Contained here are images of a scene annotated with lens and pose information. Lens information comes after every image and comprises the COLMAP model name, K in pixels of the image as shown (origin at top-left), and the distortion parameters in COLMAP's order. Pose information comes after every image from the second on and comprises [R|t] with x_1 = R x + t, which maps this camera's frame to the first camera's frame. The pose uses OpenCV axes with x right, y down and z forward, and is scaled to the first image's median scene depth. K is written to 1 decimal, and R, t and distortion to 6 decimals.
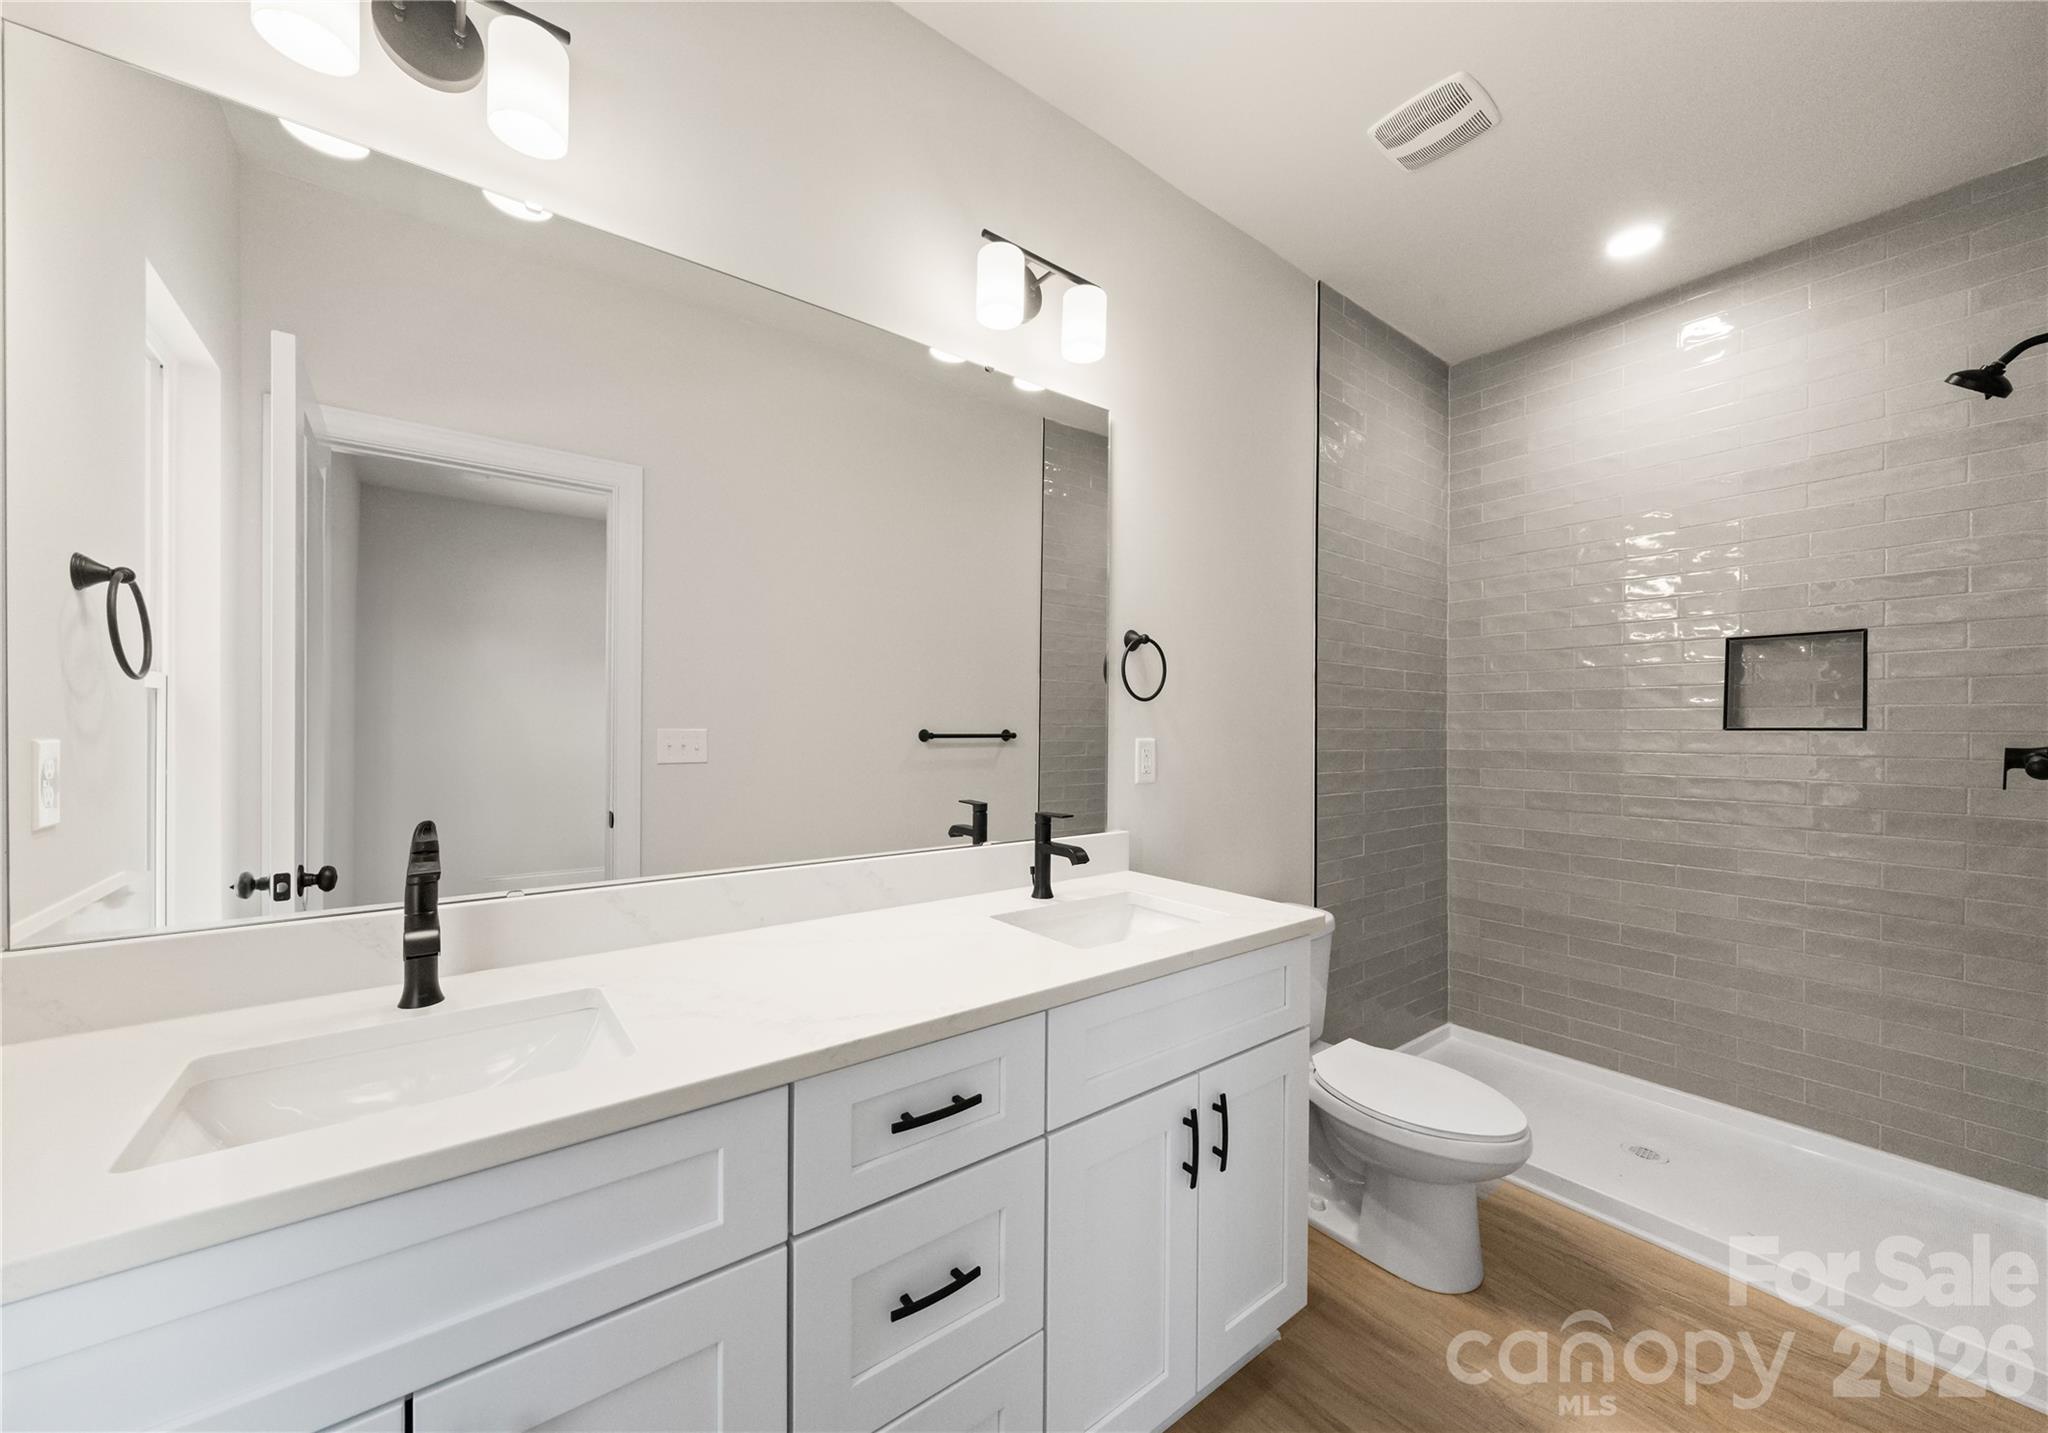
lens RADIAL K [[737.0, 0, 1020.5], [0, 737.0, 748.4], [0, 0, 1]] dist [-0.001009, -0.000061]
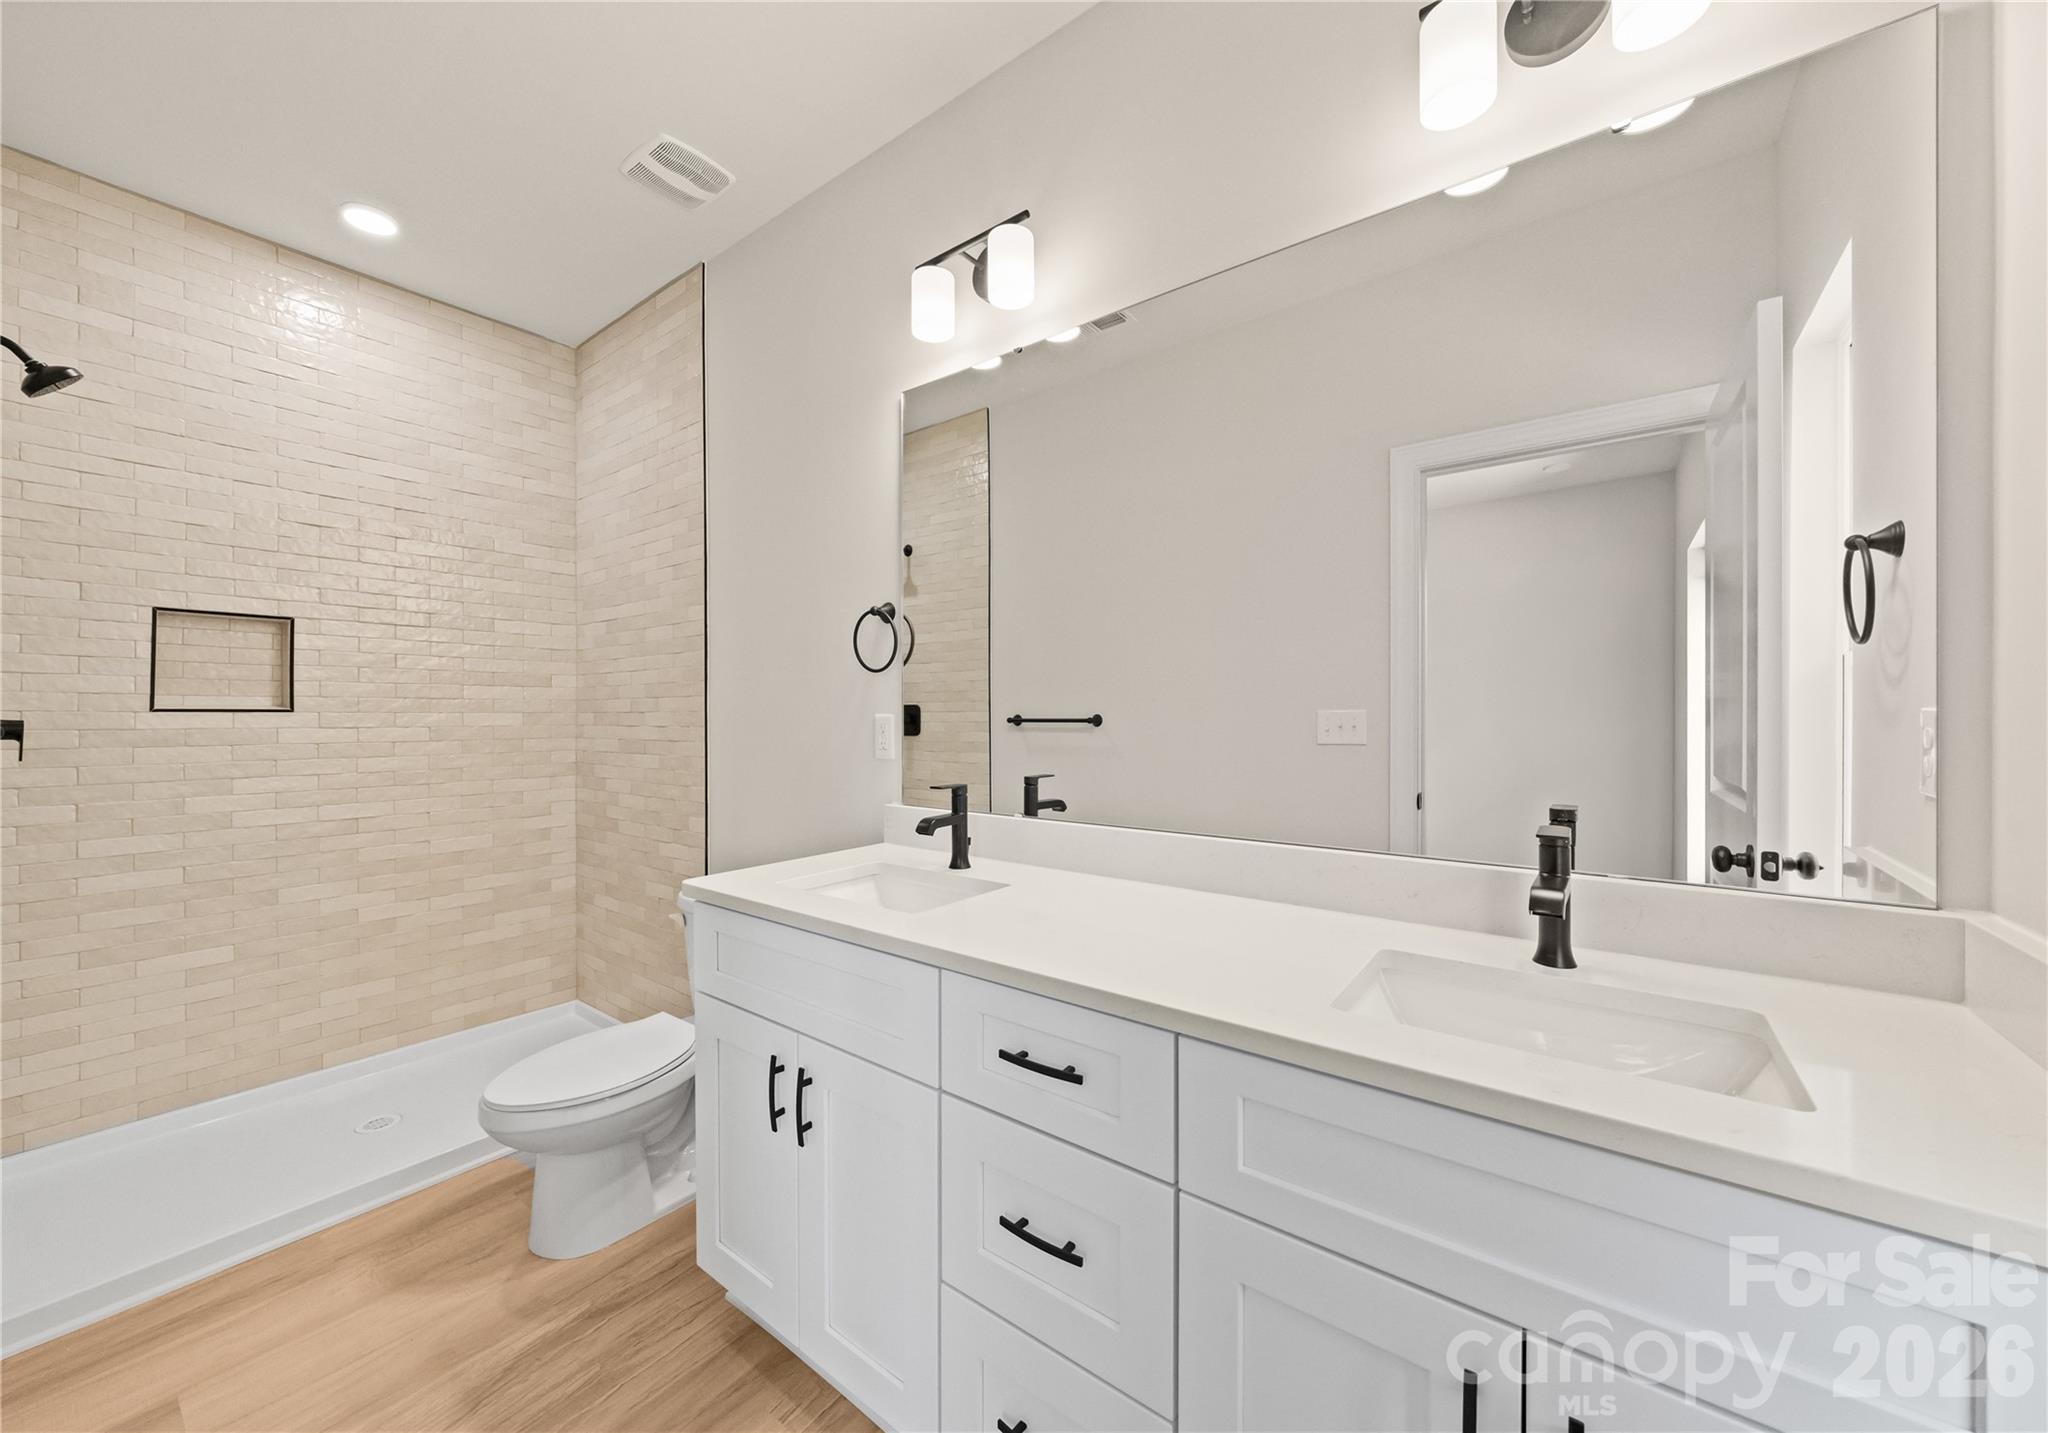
lens RADIAL K [[758.7, 0, 1024.0], [0, 758.7, 716.5], [0, 0, 1]] dist [0.000199, 0.000011]
pose [[0.261451, 0.007236, -0.965190, 0.729731], [-0.005061, 0.999968, 0.006125, -0.007229], [0.965203, 0.003283, 0.261480, 0.554679]]
